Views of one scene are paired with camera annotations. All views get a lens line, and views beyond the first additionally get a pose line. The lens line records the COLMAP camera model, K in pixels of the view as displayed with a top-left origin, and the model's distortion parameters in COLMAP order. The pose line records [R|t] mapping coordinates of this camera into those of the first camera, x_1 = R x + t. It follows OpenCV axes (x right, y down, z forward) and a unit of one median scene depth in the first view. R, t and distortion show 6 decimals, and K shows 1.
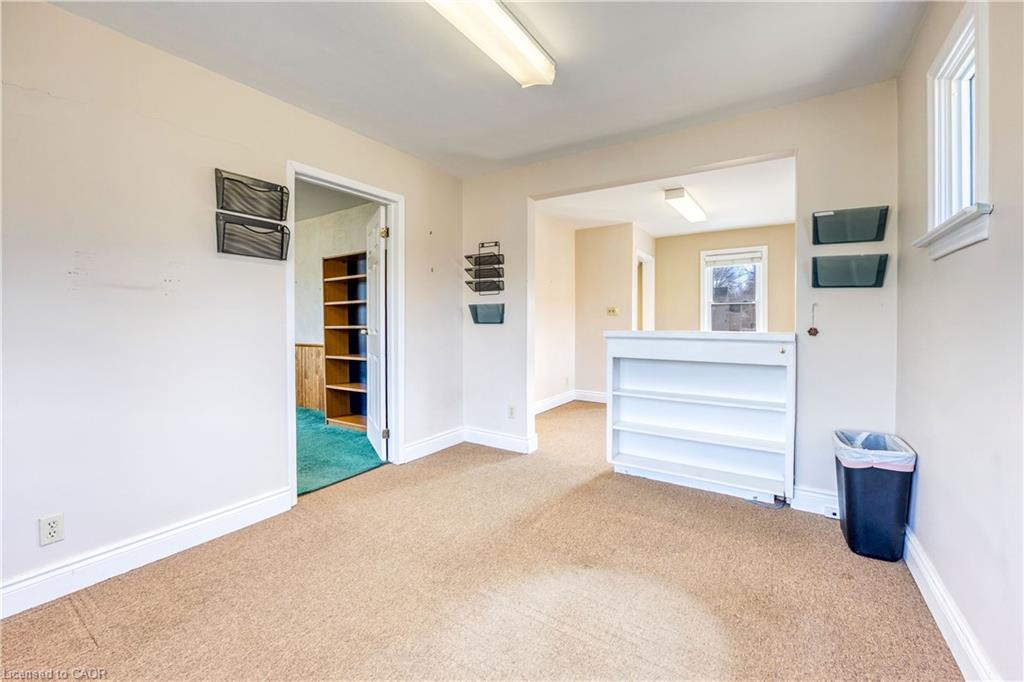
lens RADIAL K [[415.4, 0, 511.1], [0, 415.4, 325.5], [0, 0, 1]] dist [-0.013345, 0.001100]
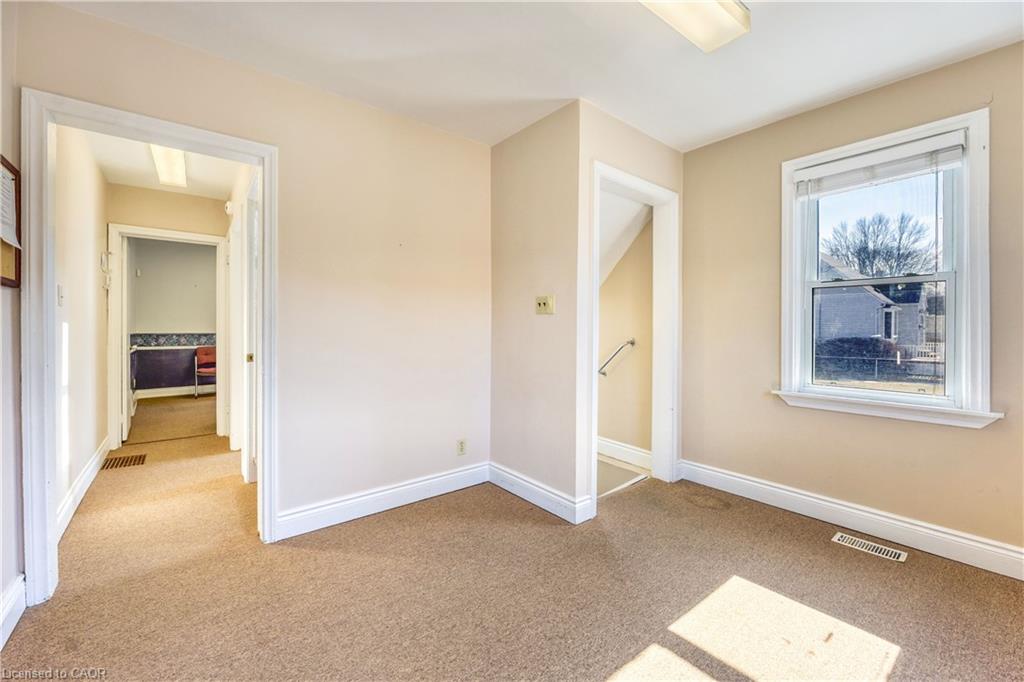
lens RADIAL K [[415.4, 0, 508.2], [0, 415.4, 332.8], [0, 0, 1]] dist [-0.013345, 0.001100]
pose [[0.946407, 0.008061, -0.322877, 0.349707], [-0.009865, 0.999944, -0.003951, -0.001278], [0.322827, 0.006924, 0.946433, 0.544885]]
